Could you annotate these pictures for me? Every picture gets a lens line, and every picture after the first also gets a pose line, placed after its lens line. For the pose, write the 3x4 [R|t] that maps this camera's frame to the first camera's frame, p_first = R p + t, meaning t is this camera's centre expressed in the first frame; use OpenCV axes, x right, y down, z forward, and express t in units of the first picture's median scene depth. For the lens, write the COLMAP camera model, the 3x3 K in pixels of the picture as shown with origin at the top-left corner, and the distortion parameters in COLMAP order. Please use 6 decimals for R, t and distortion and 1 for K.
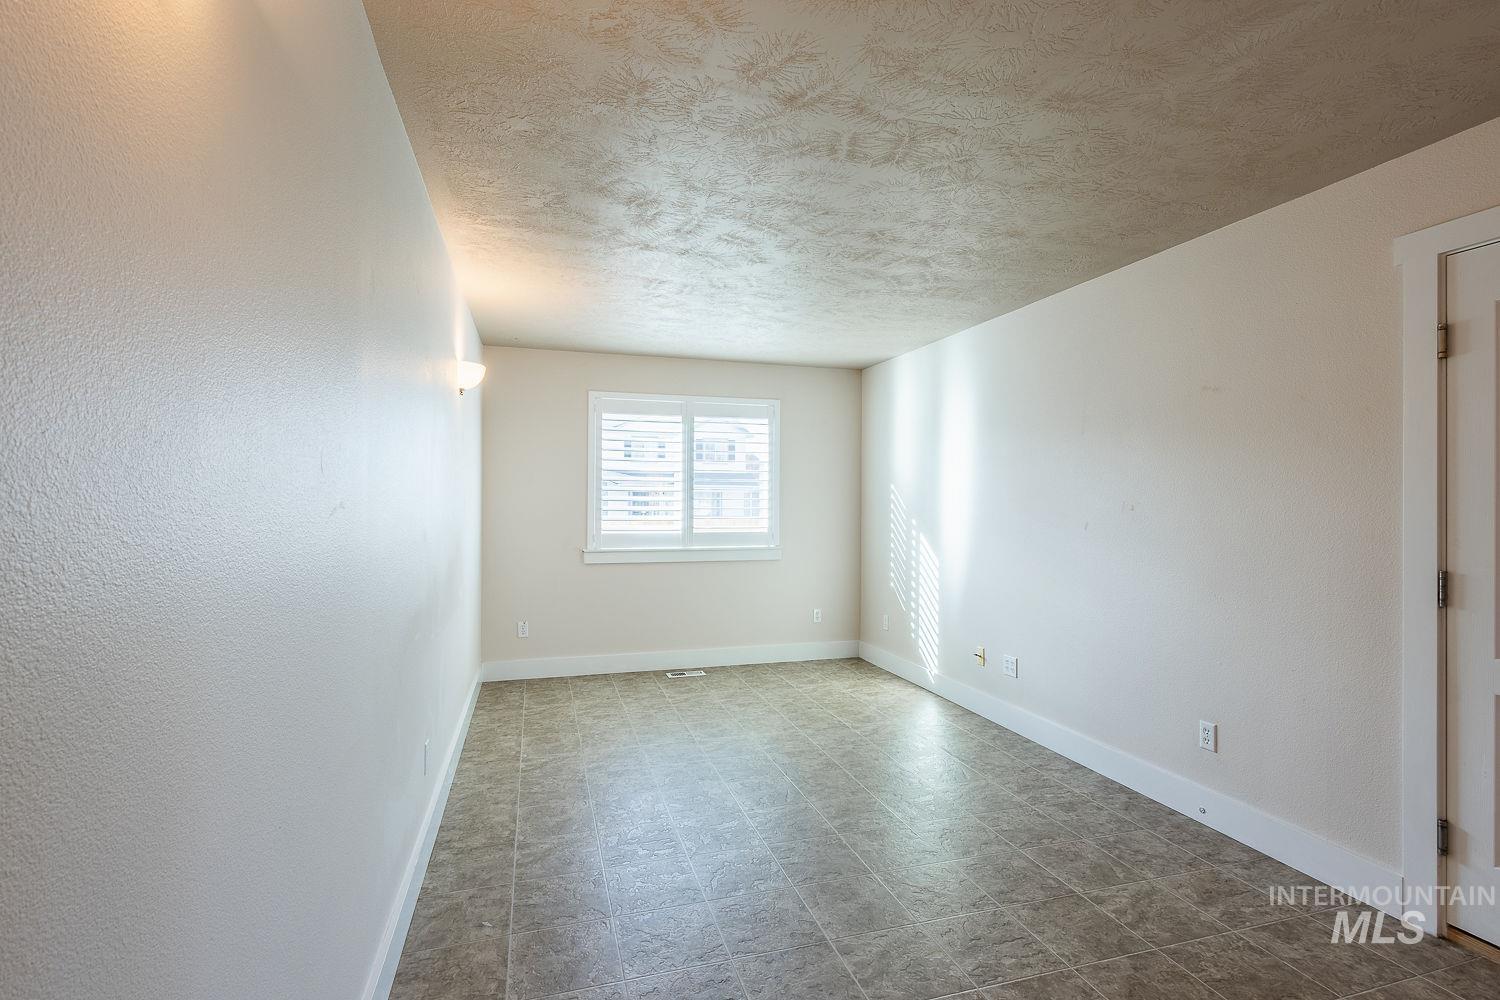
lens RADIAL K [[698.1, 0, 750.0], [0, 698.1, 500.0], [0, 0, 1]] dist [0.004149, 0.000368]
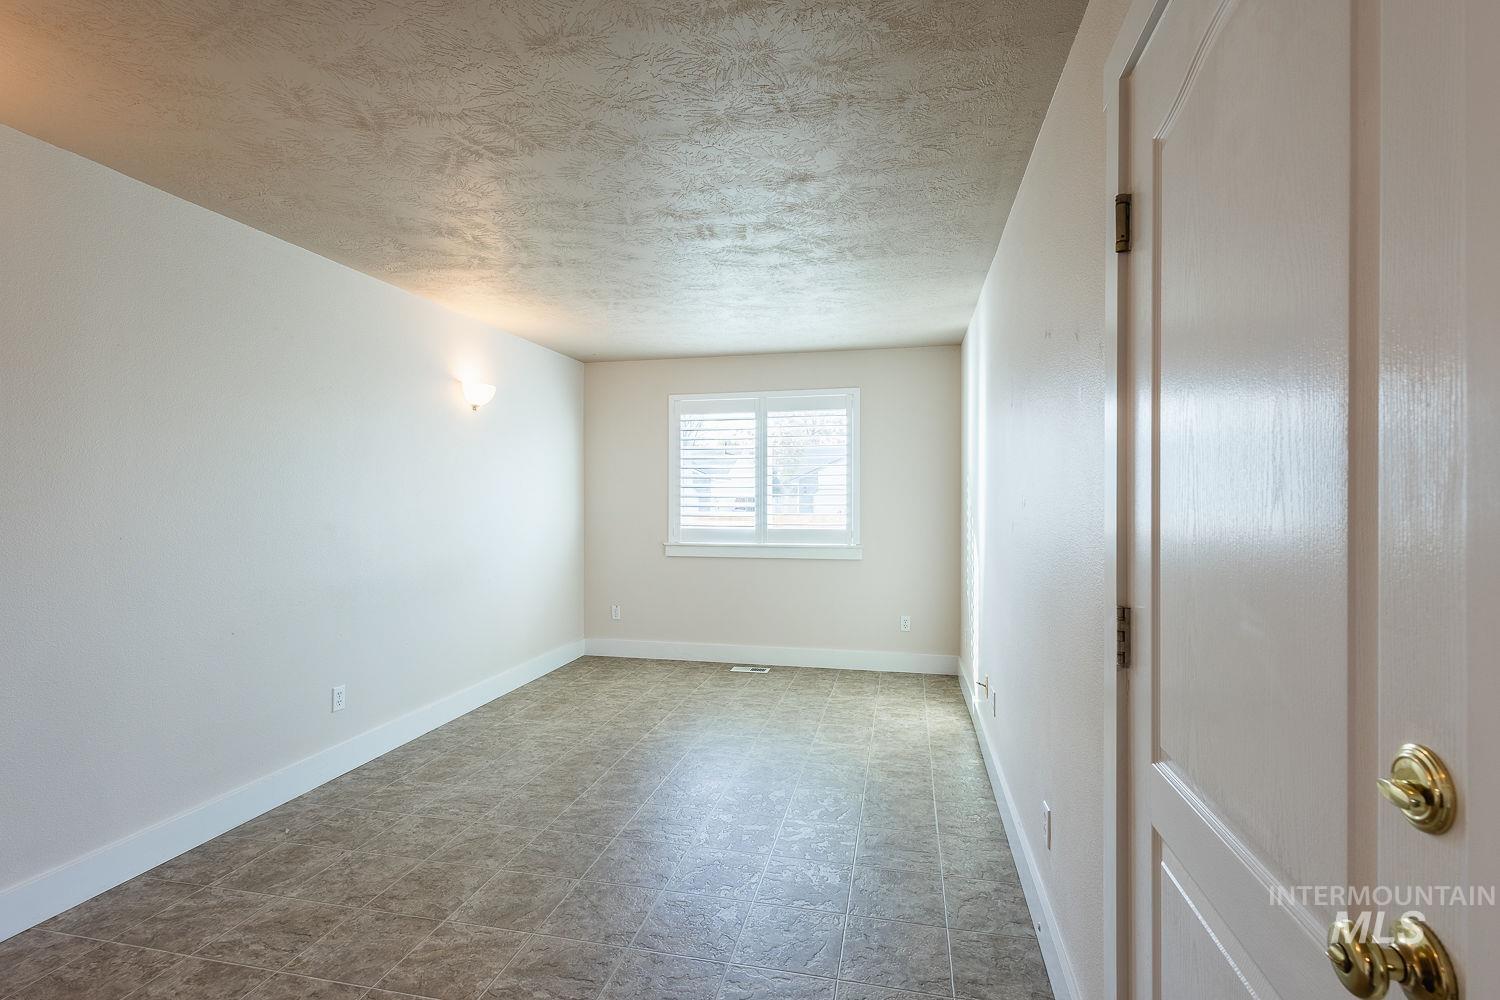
lens RADIAL K [[700.9, 0, 750.0], [0, 700.9, 500.0], [0, 0, 1]] dist [0.021565, -0.010629]
pose [[0.866469, -0.004466, -0.499211, 0.414122], [0.006579, 0.999975, 0.002472, 0.003080], [0.499188, -0.005426, 0.866477, 0.128399]]
